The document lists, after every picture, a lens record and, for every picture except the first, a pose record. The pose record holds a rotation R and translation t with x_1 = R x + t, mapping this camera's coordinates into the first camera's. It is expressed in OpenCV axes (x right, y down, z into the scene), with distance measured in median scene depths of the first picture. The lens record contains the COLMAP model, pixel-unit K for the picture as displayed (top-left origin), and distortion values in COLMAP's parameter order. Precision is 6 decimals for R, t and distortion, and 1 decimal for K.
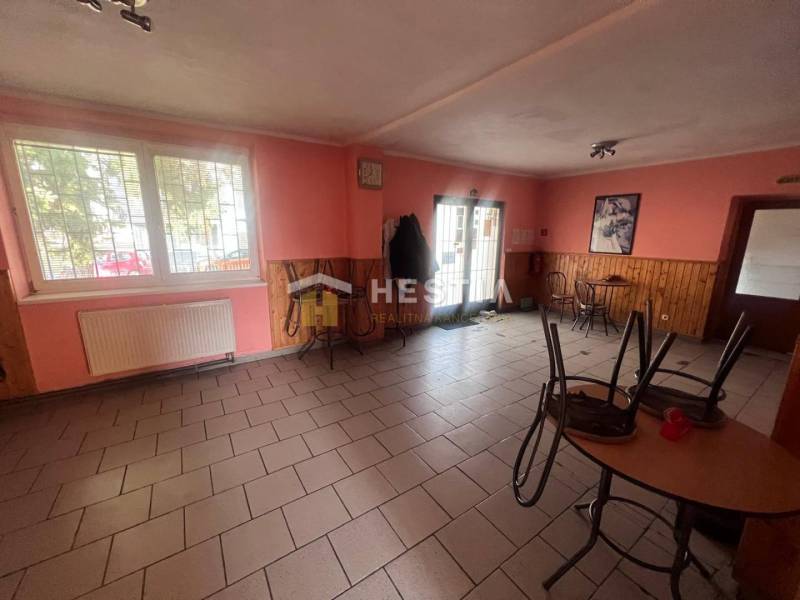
lens RADIAL K [[319.9, 0, 399.8], [0, 319.9, 303.0], [0, 0, 1]] dist [-0.002133, 0.001143]
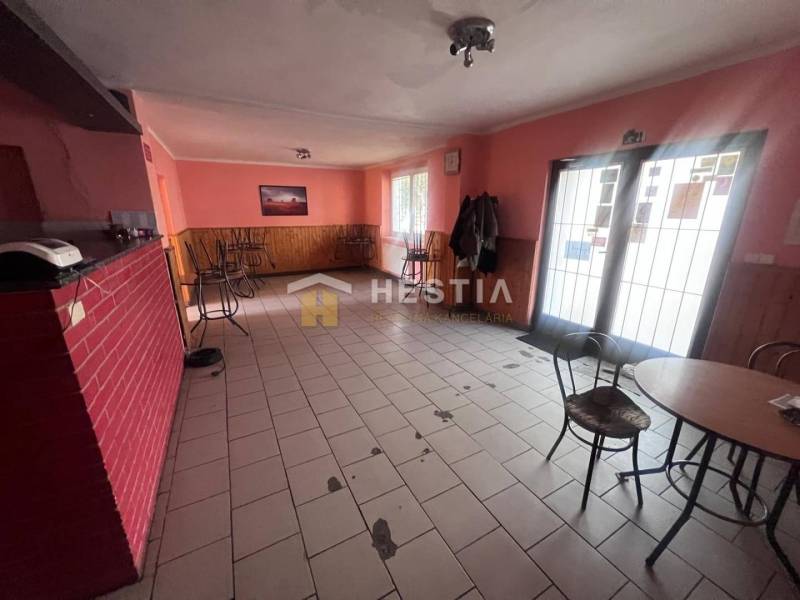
lens RADIAL K [[319.9, 0, 397.9], [0, 319.9, 299.2], [0, 0, 1]] dist [-0.002133, 0.001143]
pose [[-0.097265, 0.257121, -0.961472, 1.249275], [-0.214589, 0.937912, 0.272529, -0.214616], [0.971849, 0.232829, -0.036050, 1.003493]]
